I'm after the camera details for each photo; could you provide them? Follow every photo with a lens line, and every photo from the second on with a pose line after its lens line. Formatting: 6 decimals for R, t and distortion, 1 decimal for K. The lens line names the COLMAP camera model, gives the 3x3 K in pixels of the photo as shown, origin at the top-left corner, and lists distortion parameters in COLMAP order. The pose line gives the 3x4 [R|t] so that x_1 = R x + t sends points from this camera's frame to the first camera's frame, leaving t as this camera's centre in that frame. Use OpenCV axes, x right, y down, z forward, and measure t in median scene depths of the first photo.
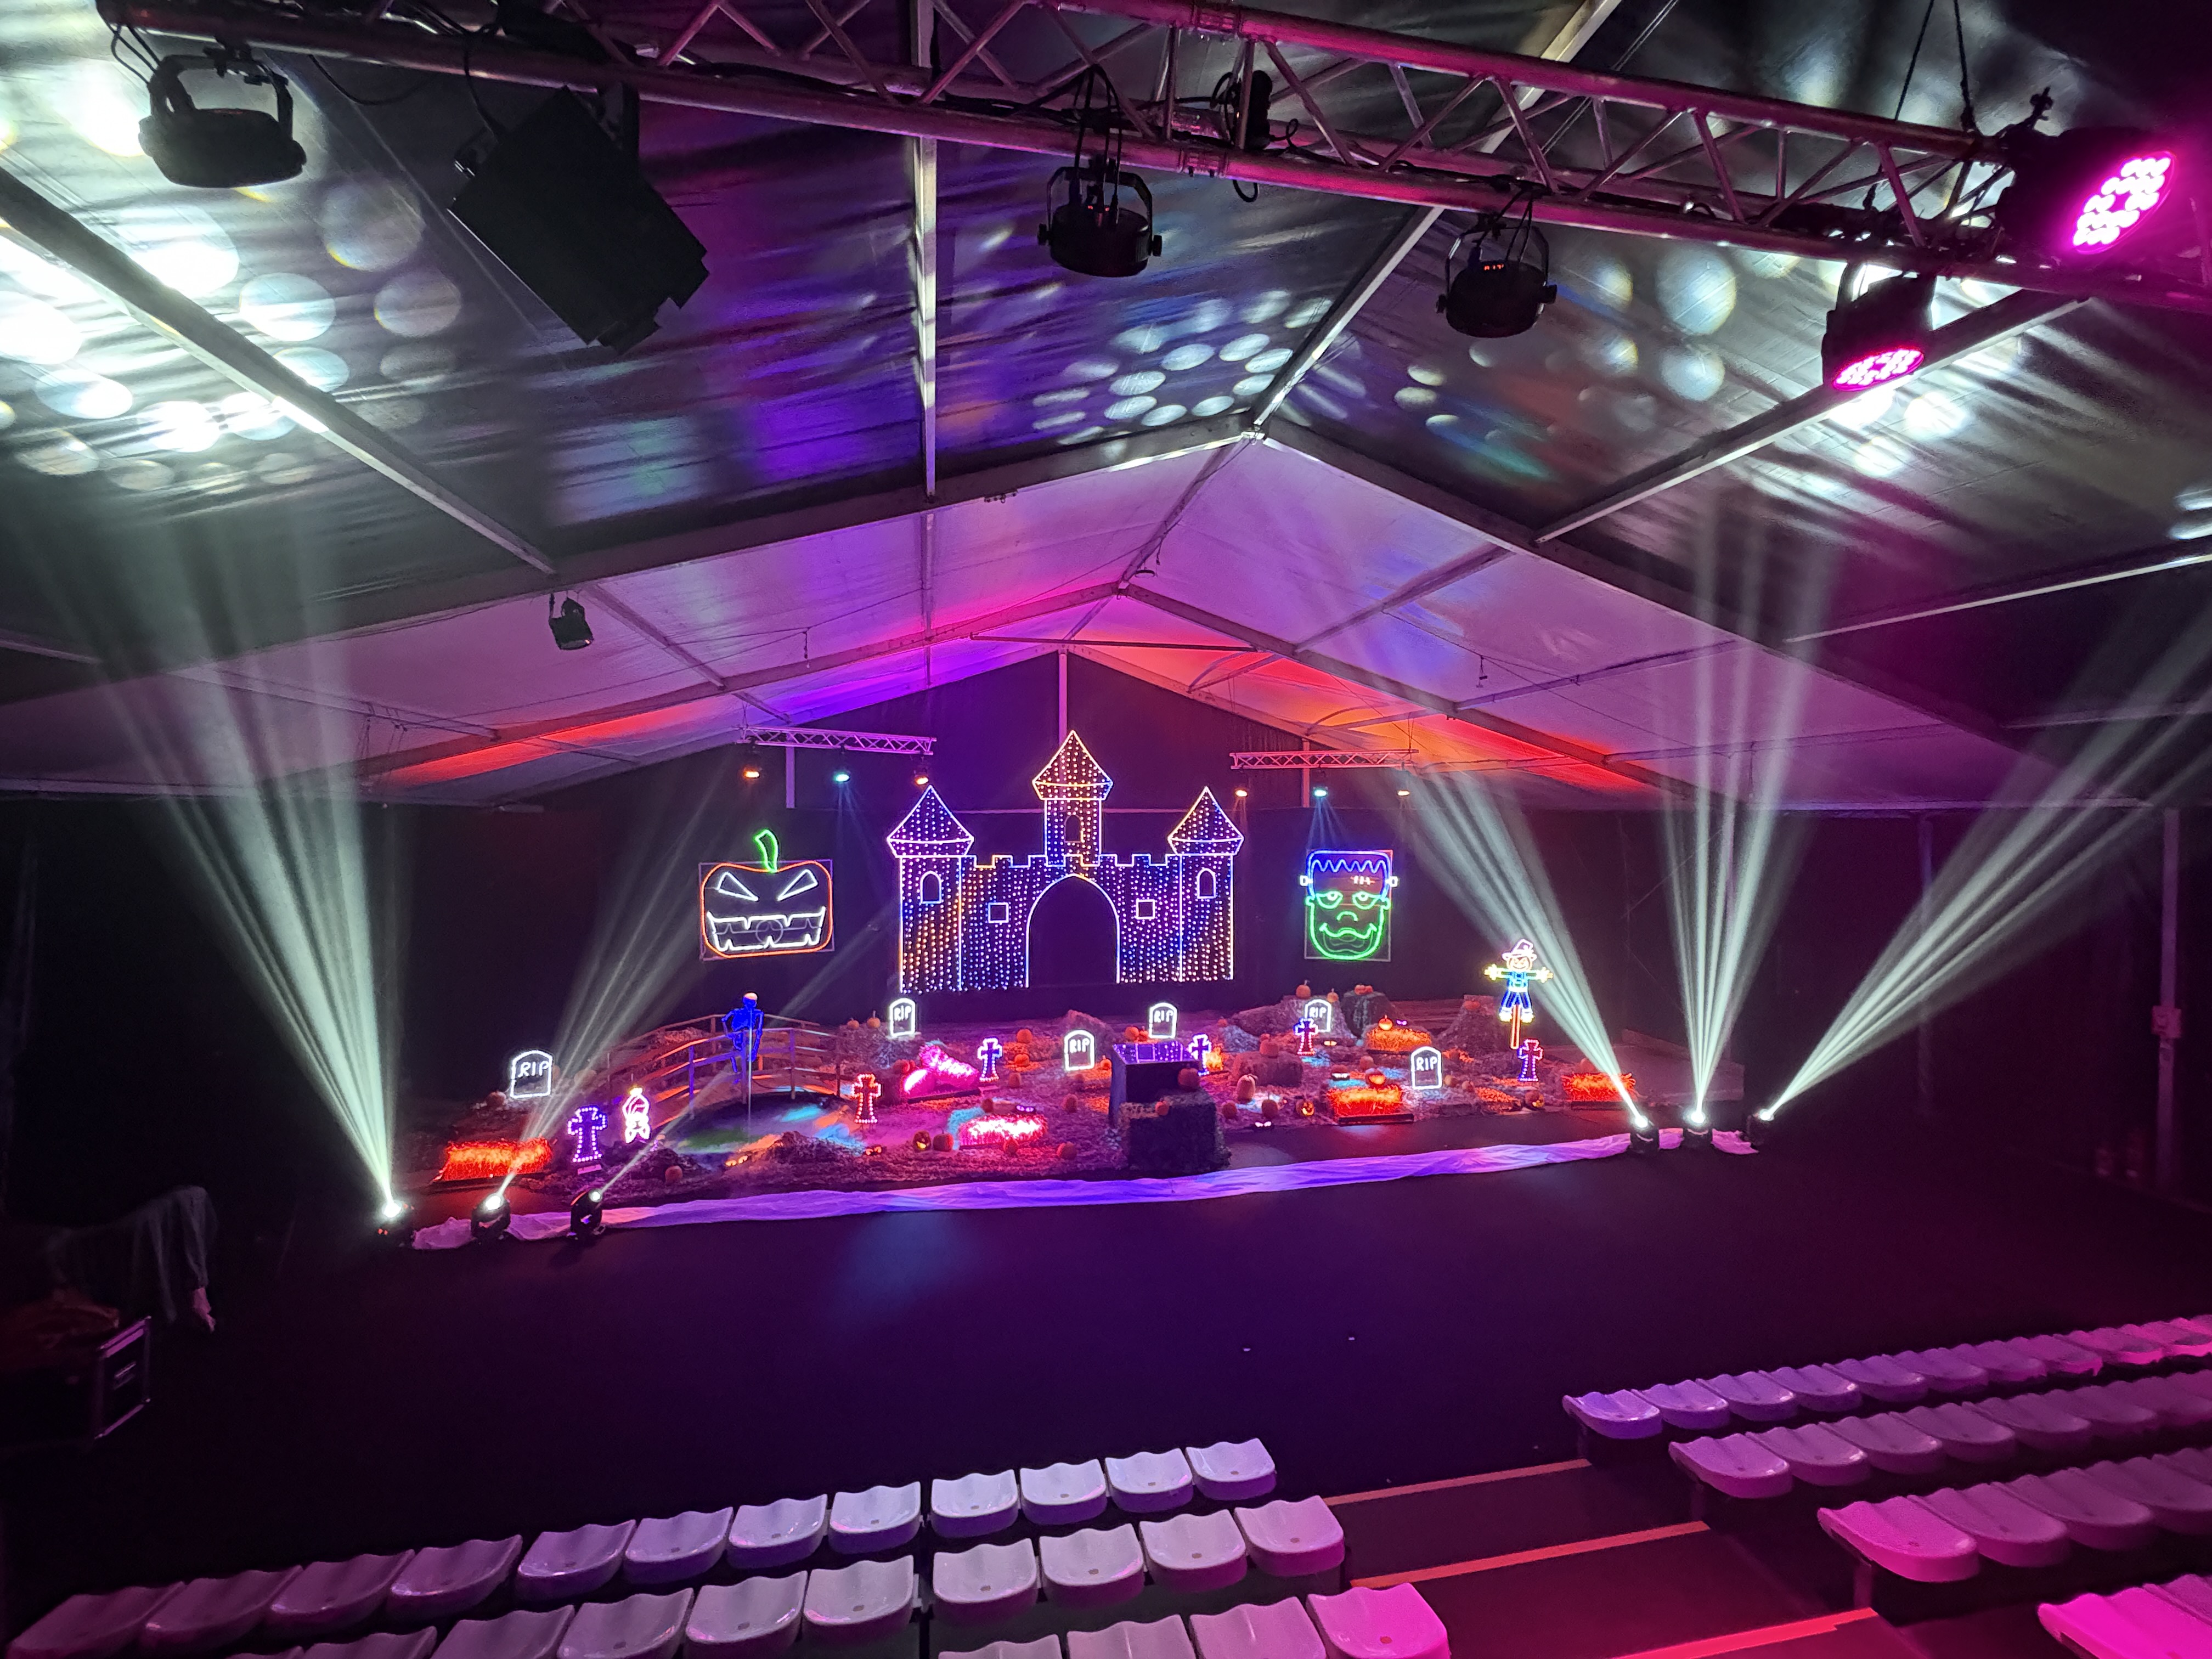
lens RADIAL K [[904.1, 0, 1106.0], [0, 904.1, 829.5], [0, 0, 1]] dist [-0.000515, 0.000130]
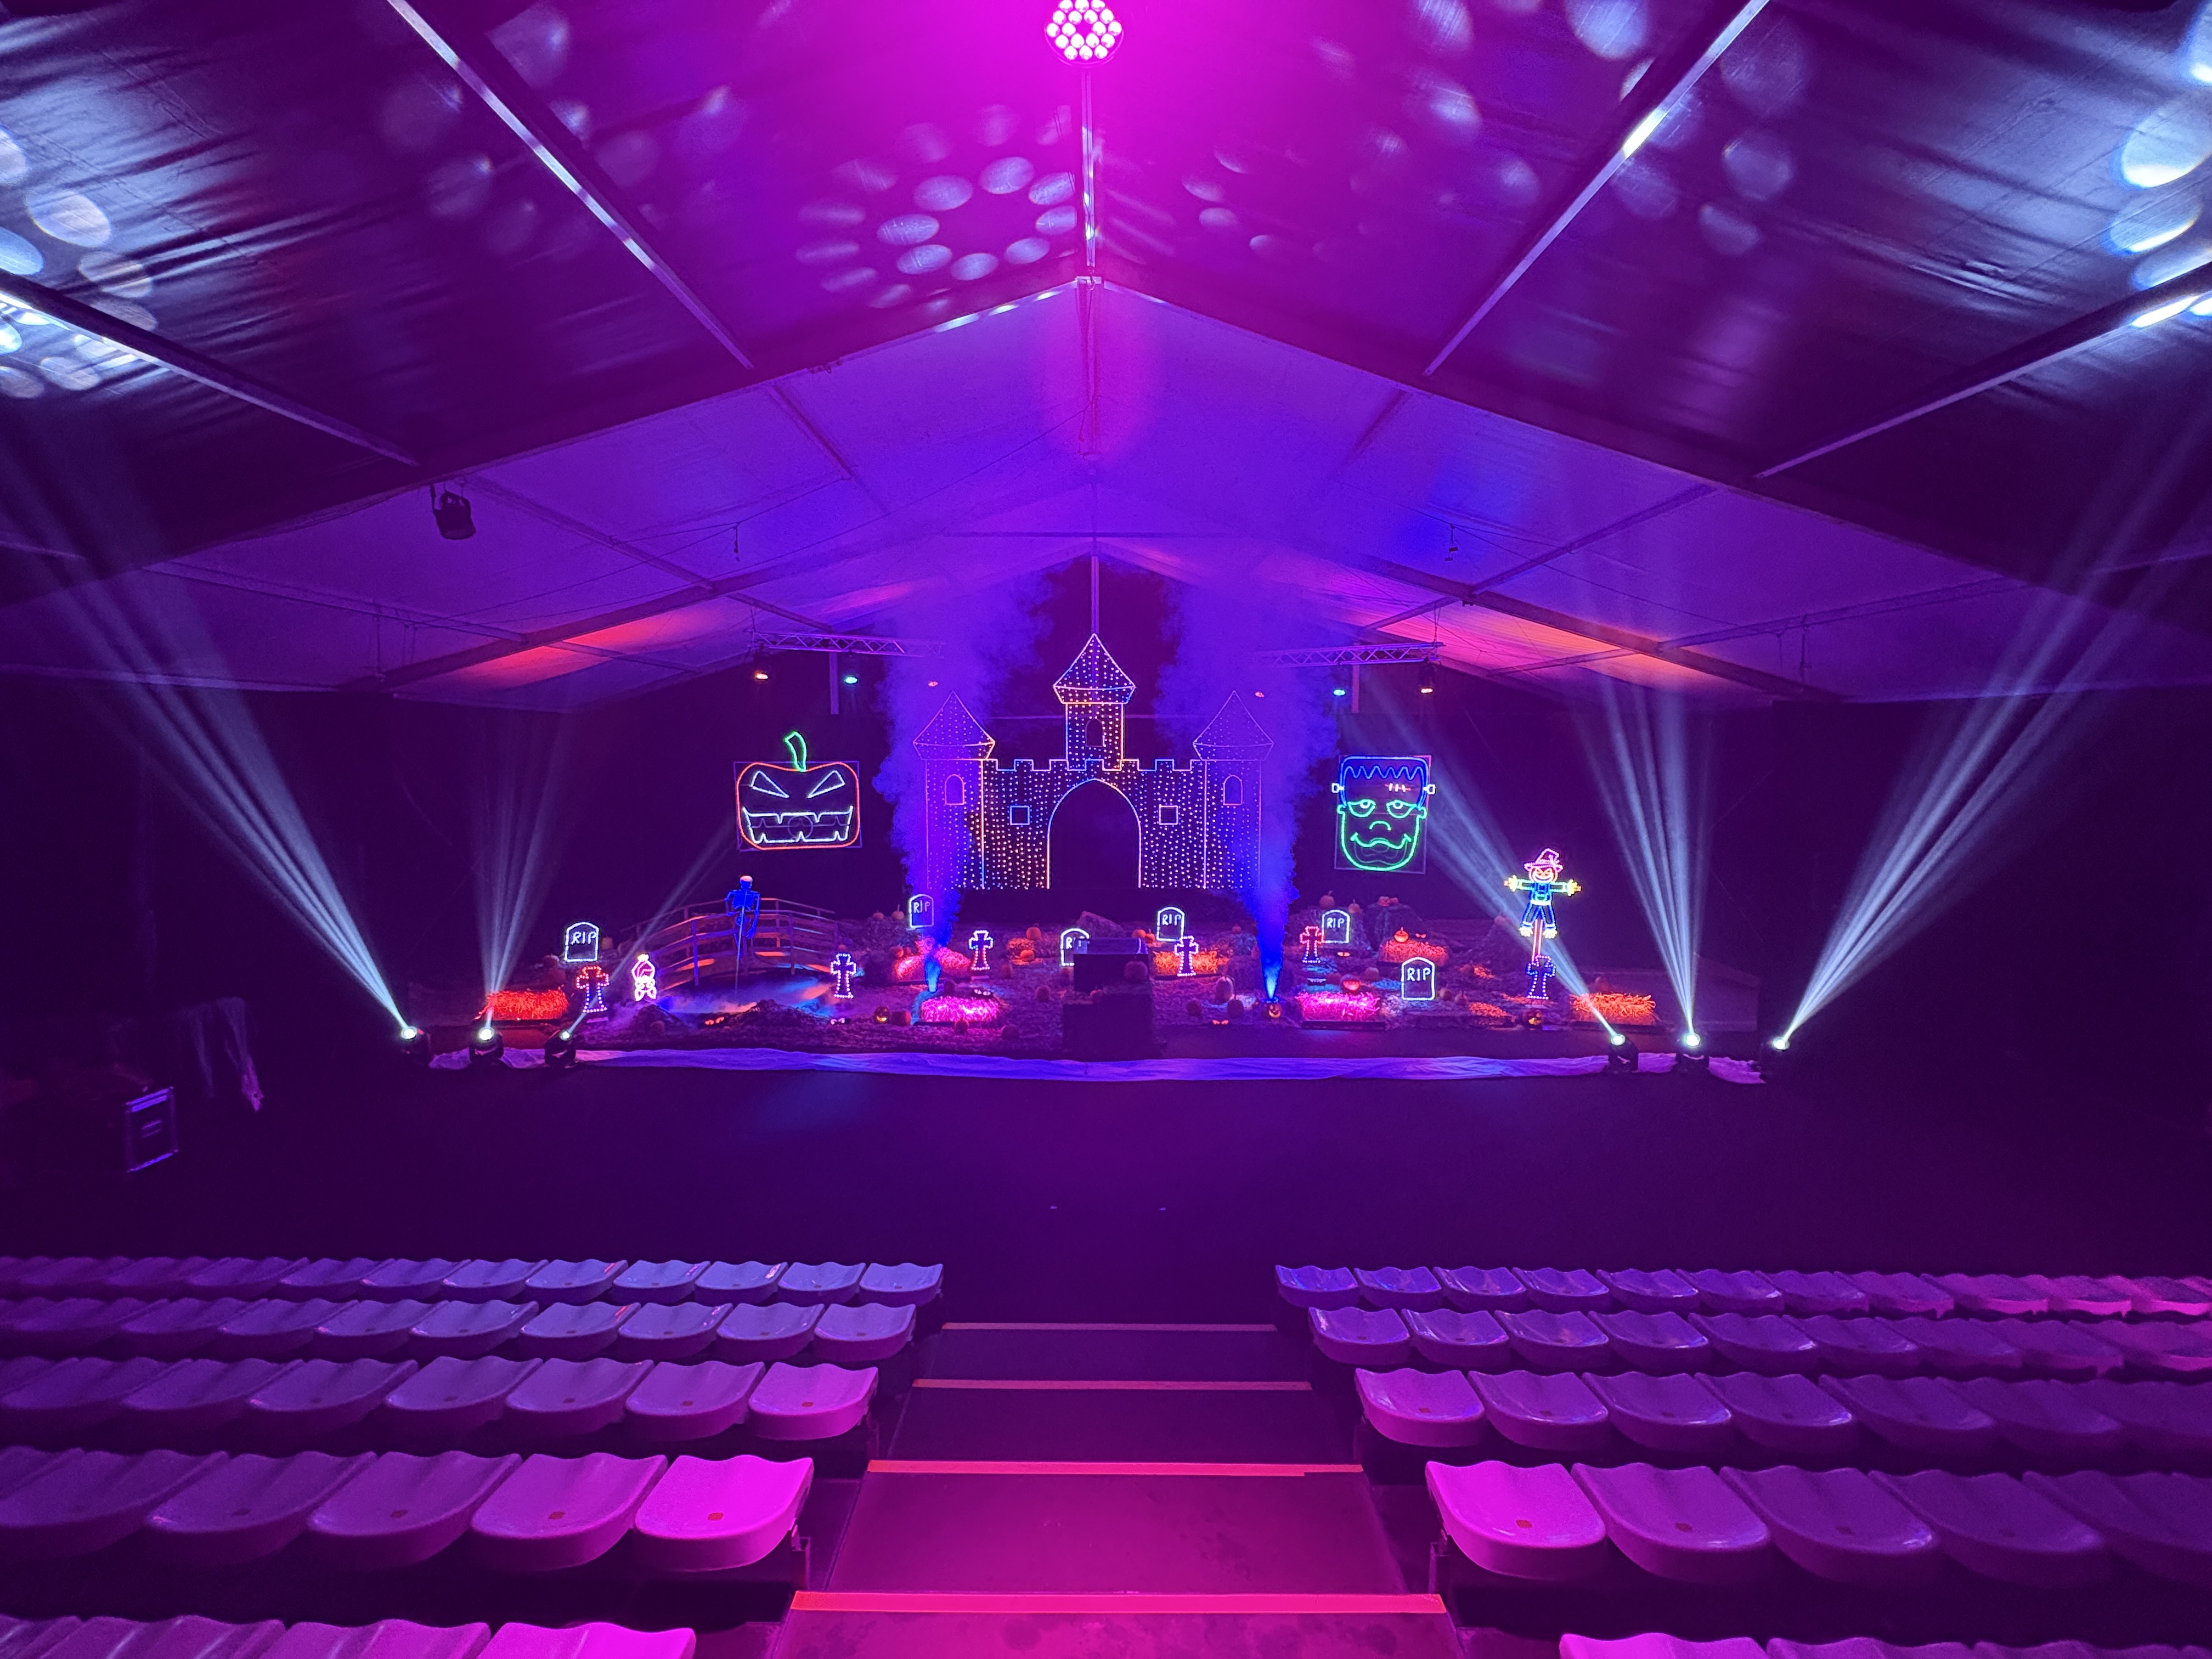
lens RADIAL K [[904.1, 0, 1106.0], [0, 904.1, 829.5], [0, 0, 1]] dist [-0.000515, 0.000130]
pose [[0.980636, 0.017802, -0.195028, 0.200039], [-0.002978, 0.997100, 0.076039, 0.033939], [0.195816, -0.073986, 0.977846, 0.019110]]
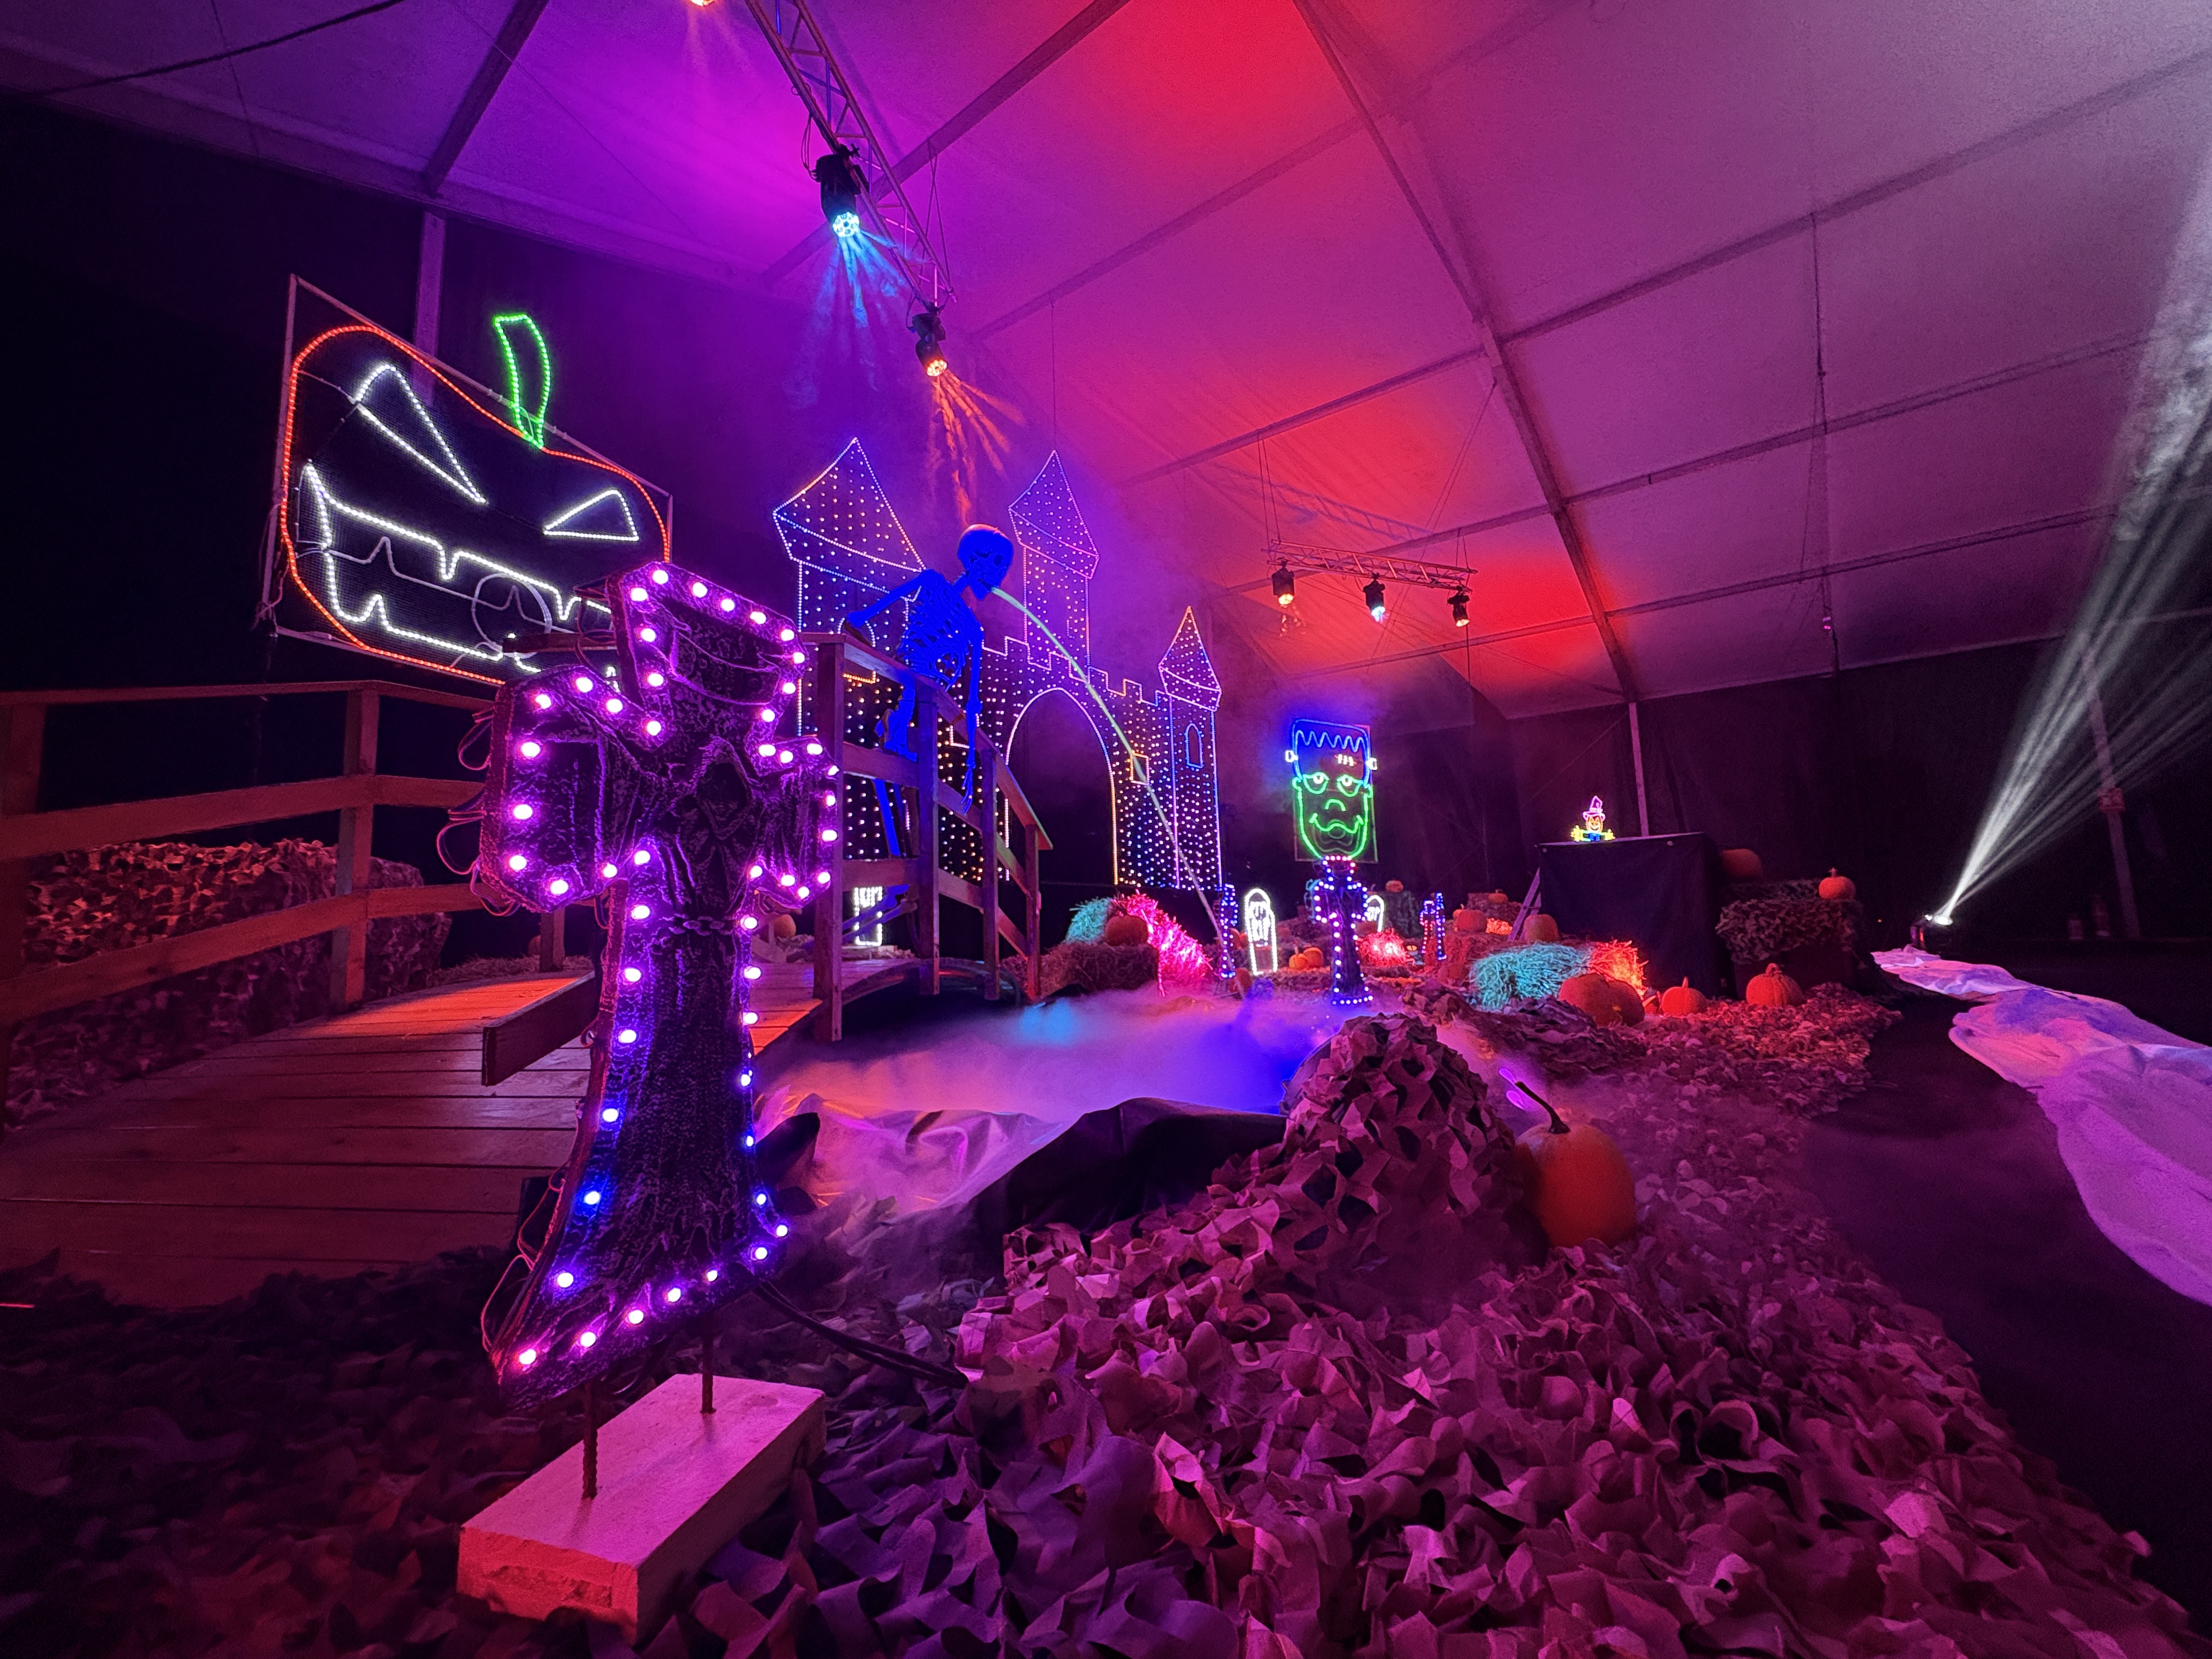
lens RADIAL K [[891.2, 0, 1121.3], [0, 891.2, 825.8], [0, 0, 1]] dist [-0.000209, 0.000048]
pose [[0.757785, 0.058554, 0.649871, -0.422413], [0.033794, 0.991107, -0.128705, 0.240495], [-0.651628, 0.119492, 0.749067, 0.654141]]
